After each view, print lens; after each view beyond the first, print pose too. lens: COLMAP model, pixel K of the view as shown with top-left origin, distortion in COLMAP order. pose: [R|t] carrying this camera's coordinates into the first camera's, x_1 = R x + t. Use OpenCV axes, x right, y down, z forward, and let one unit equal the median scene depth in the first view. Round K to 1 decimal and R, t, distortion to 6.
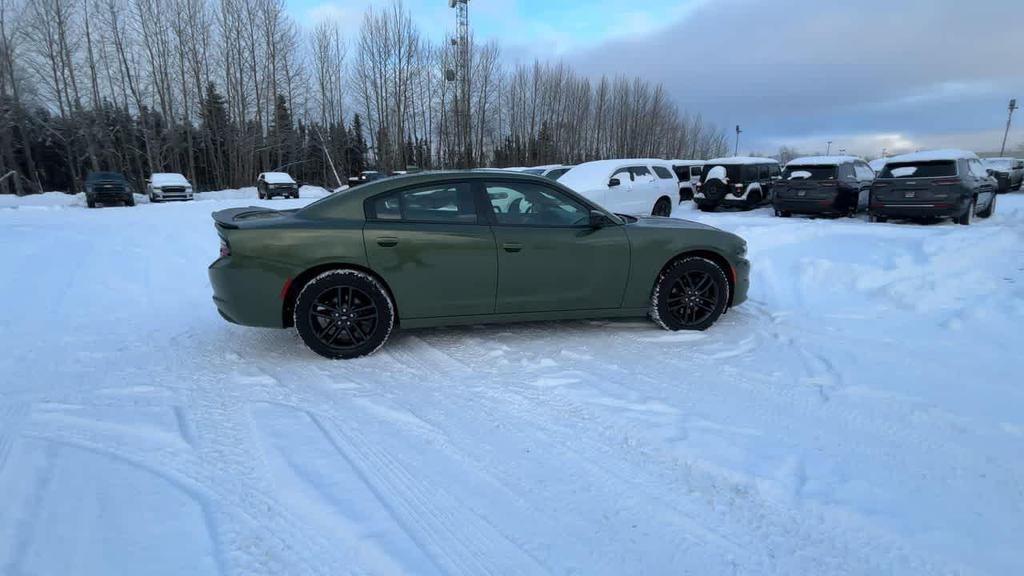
lens RADIAL K [[473.5, 0, 509.9], [0, 473.5, 287.0], [0, 0, 1]] dist [0.000567, -0.001121]
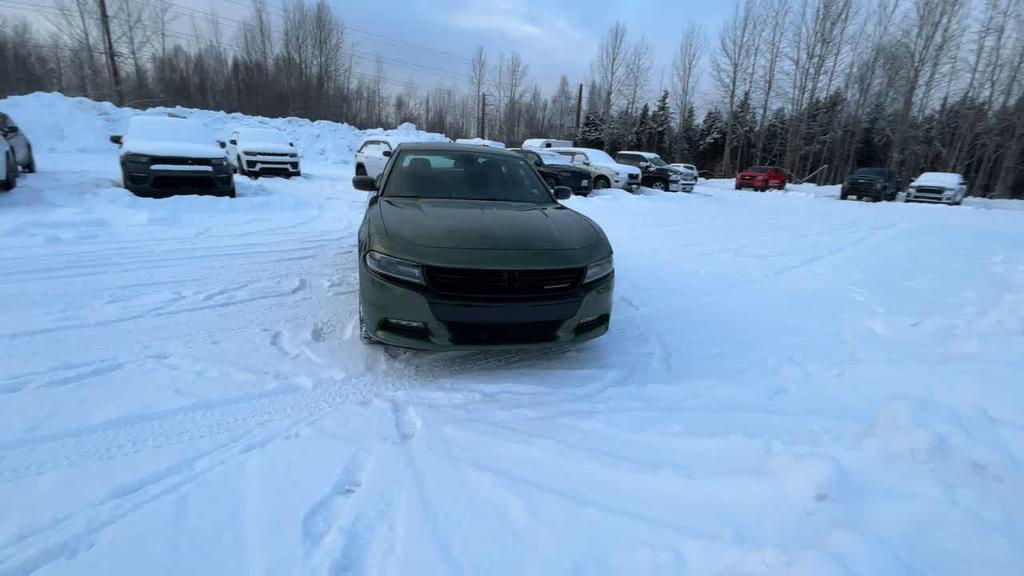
lens RADIAL K [[473.5, 0, 509.9], [0, 473.5, 287.0], [0, 0, 1]] dist [0.000567, -0.001121]
pose [[0.025932, 0.277884, -0.960265, 0.330020], [-0.280575, 0.924000, 0.259813, -0.077810], [0.959482, 0.262689, 0.101928, 0.317729]]
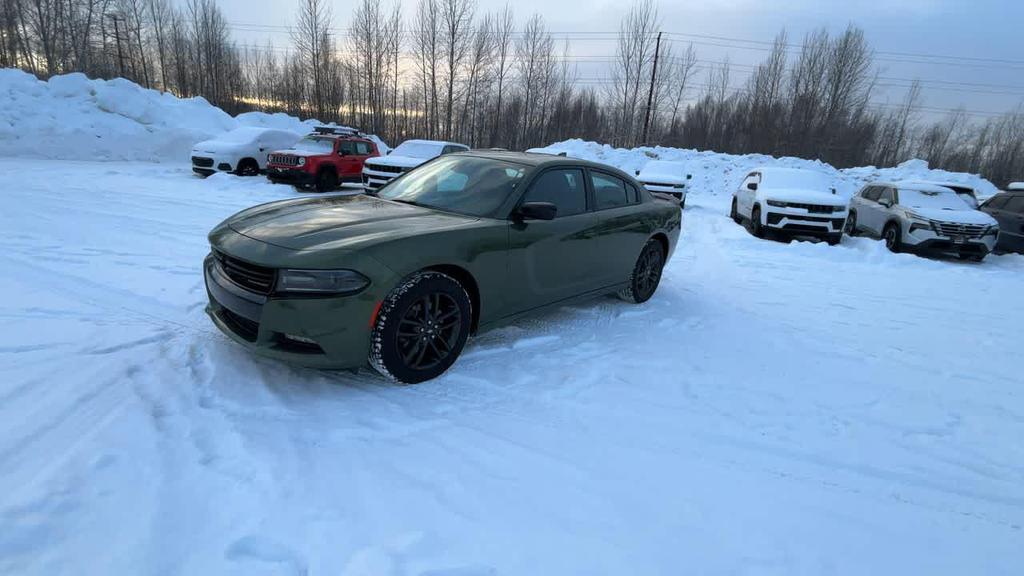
lens RADIAL K [[476.5, 0, 512.0], [0, 476.5, 288.0], [0, 0, 1]] dist [0.002587, -0.000341]
pose [[-0.808976, 0.095800, -0.579983, 0.165711], [-0.205927, 0.877928, 0.432246, -0.124510], [0.550593, 0.469110, -0.690495, 0.529891]]
